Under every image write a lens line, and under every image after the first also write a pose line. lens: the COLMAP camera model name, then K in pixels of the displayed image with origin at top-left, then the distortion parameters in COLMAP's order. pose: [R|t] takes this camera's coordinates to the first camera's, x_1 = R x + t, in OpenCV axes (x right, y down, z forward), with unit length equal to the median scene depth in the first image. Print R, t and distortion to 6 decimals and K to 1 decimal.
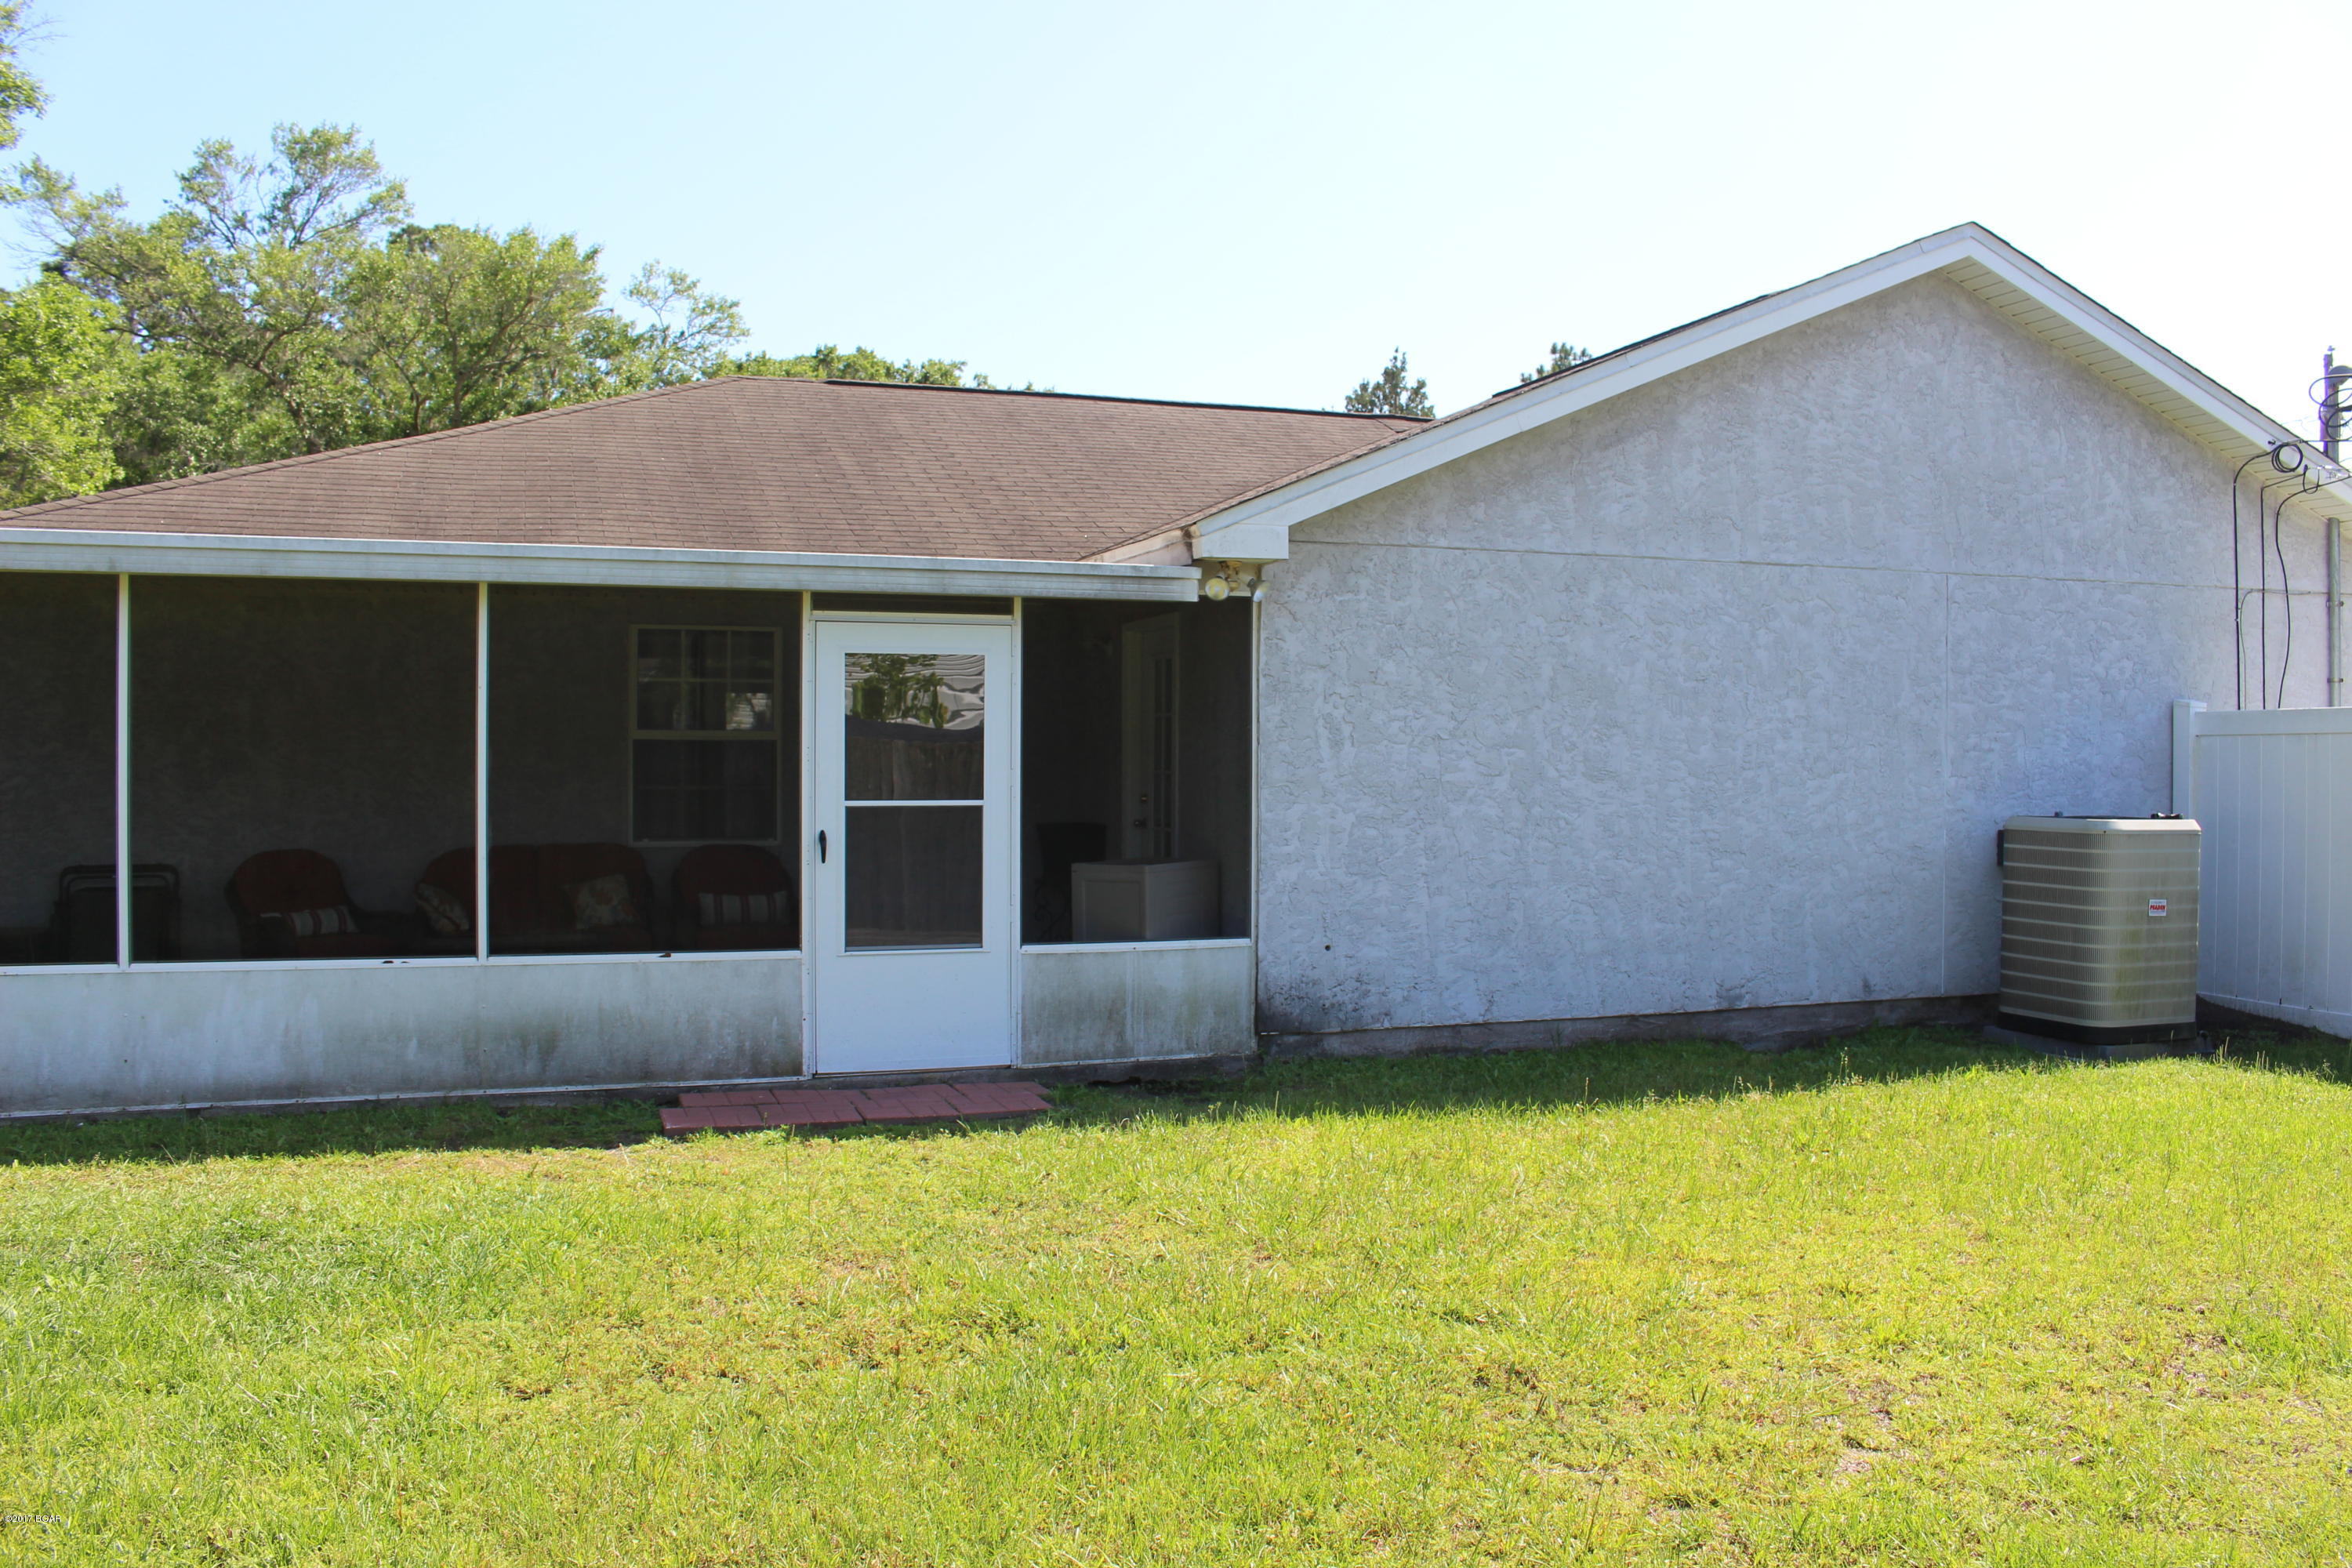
lens RADIAL K [[1925.7, 0, 1190.3], [0, 1925.7, 776.5], [0, 0, 1]] dist [-0.156452, 0.124233]
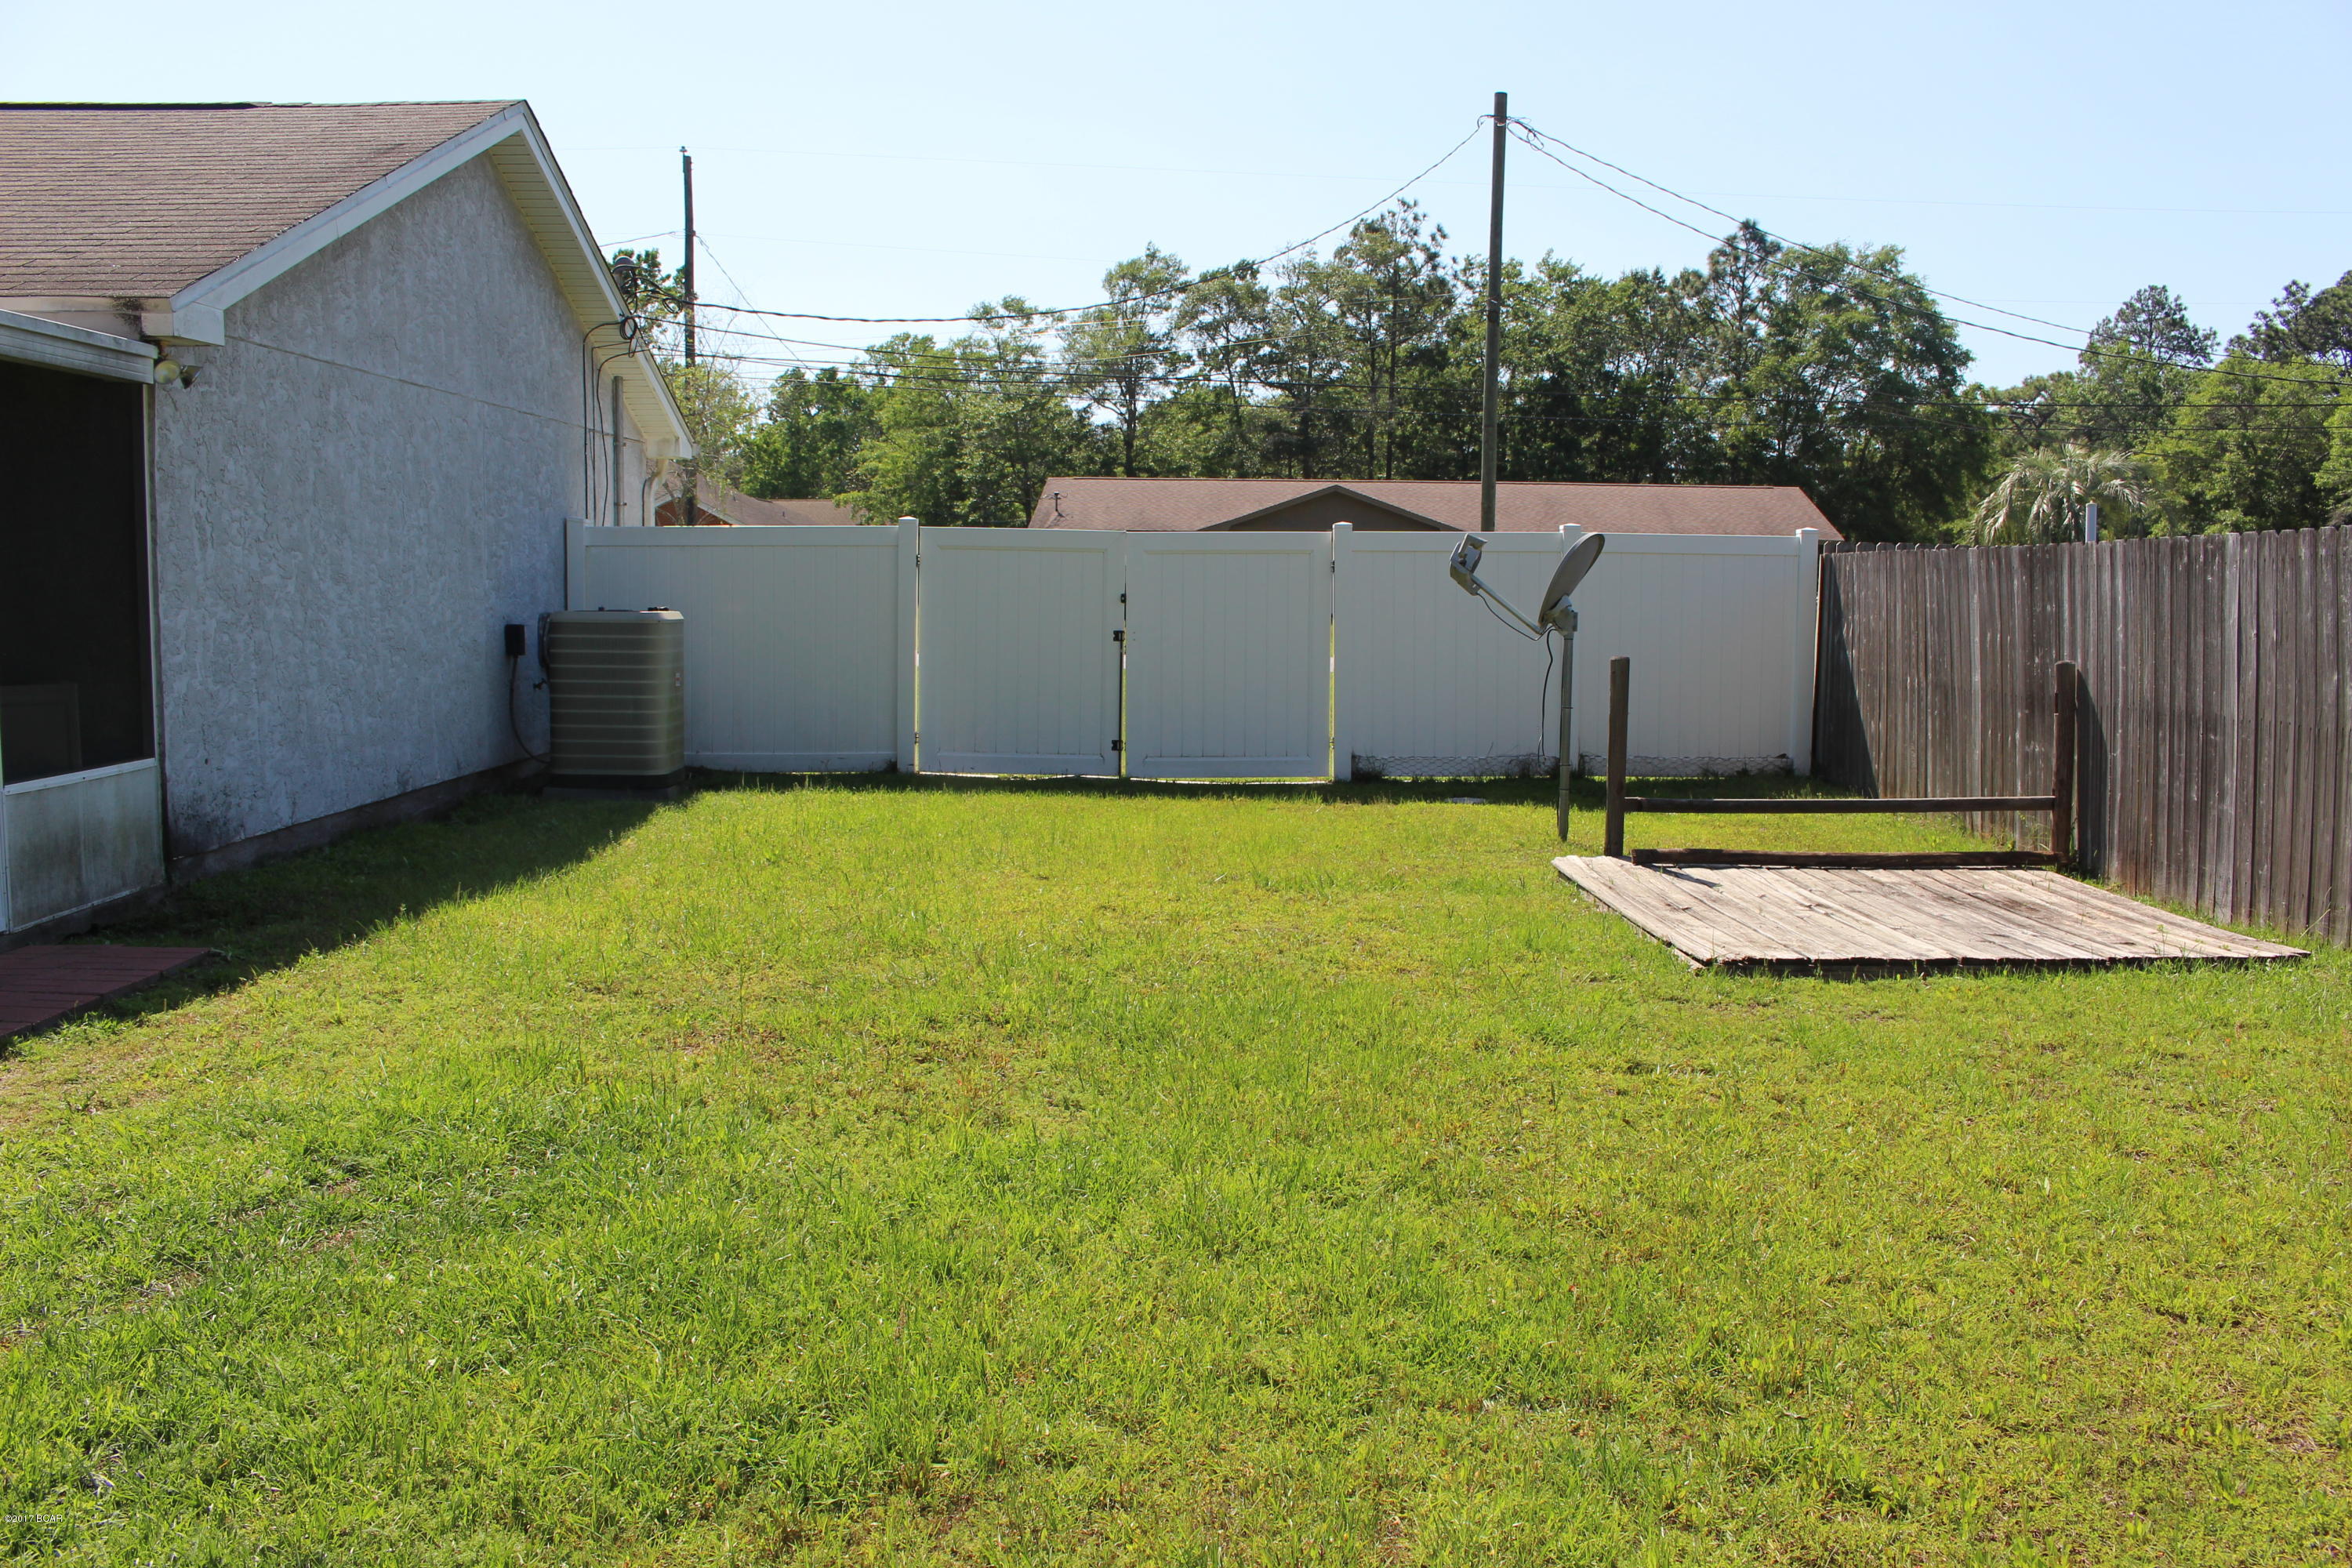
lens RADIAL K [[1925.7, 0, 1190.3], [0, 1925.7, 776.5], [0, 0, 1]] dist [-0.156452, 0.124233]
pose [[0.305000, -0.095447, 0.947557, -0.647298], [-0.004744, 0.994800, 0.101733, 0.001024], [-0.952341, -0.035524, 0.302961, 0.258694]]
